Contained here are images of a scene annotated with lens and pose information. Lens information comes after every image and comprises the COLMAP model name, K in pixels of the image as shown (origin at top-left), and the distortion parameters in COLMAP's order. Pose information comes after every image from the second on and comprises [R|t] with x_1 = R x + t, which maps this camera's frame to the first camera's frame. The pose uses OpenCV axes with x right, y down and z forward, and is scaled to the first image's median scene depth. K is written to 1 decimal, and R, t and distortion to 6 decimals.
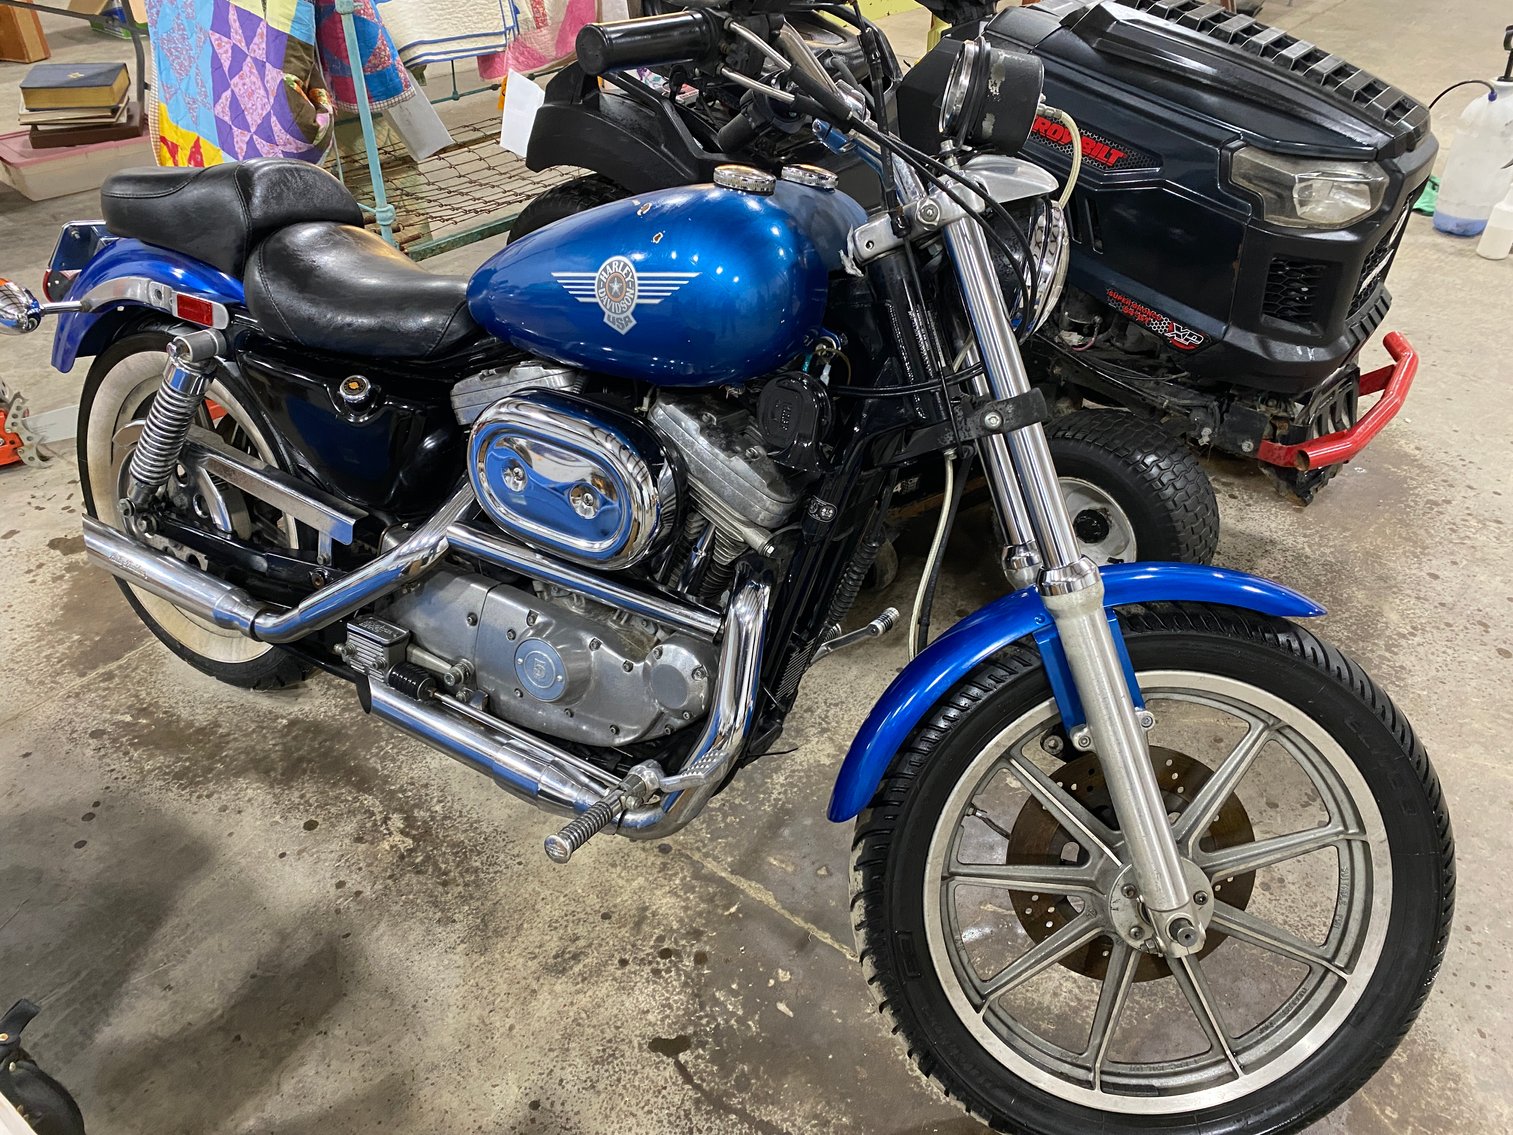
lens RADIAL K [[1161.0, 0, 756.5], [0, 1161.0, 567.5], [0, 0, 1]] dist [0.041934, -0.040983]
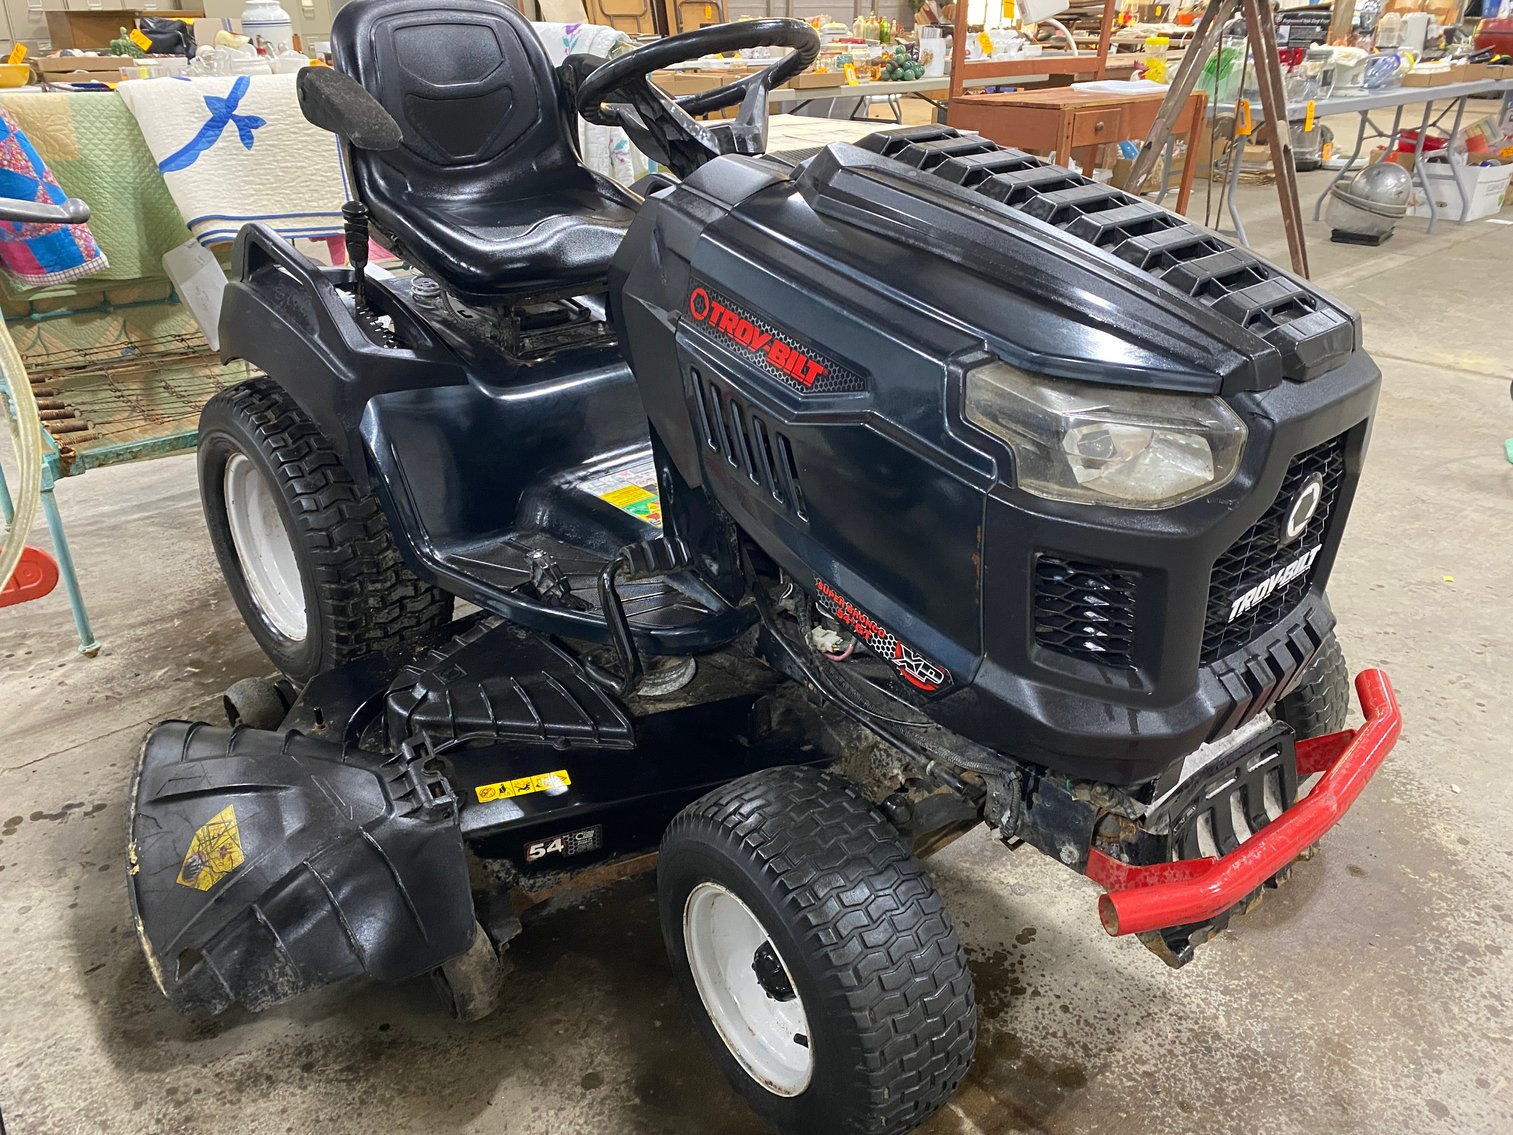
lens RADIAL K [[1161.0, 0, 756.5], [0, 1161.0, 567.5], [0, 0, 1]] dist [0.041934, -0.040983]
pose [[0.986001, 0.067647, -0.152401, 0.369749], [-0.092787, 0.982018, -0.164413, -0.143503], [0.138539, 0.176252, 0.974547, 0.410096]]
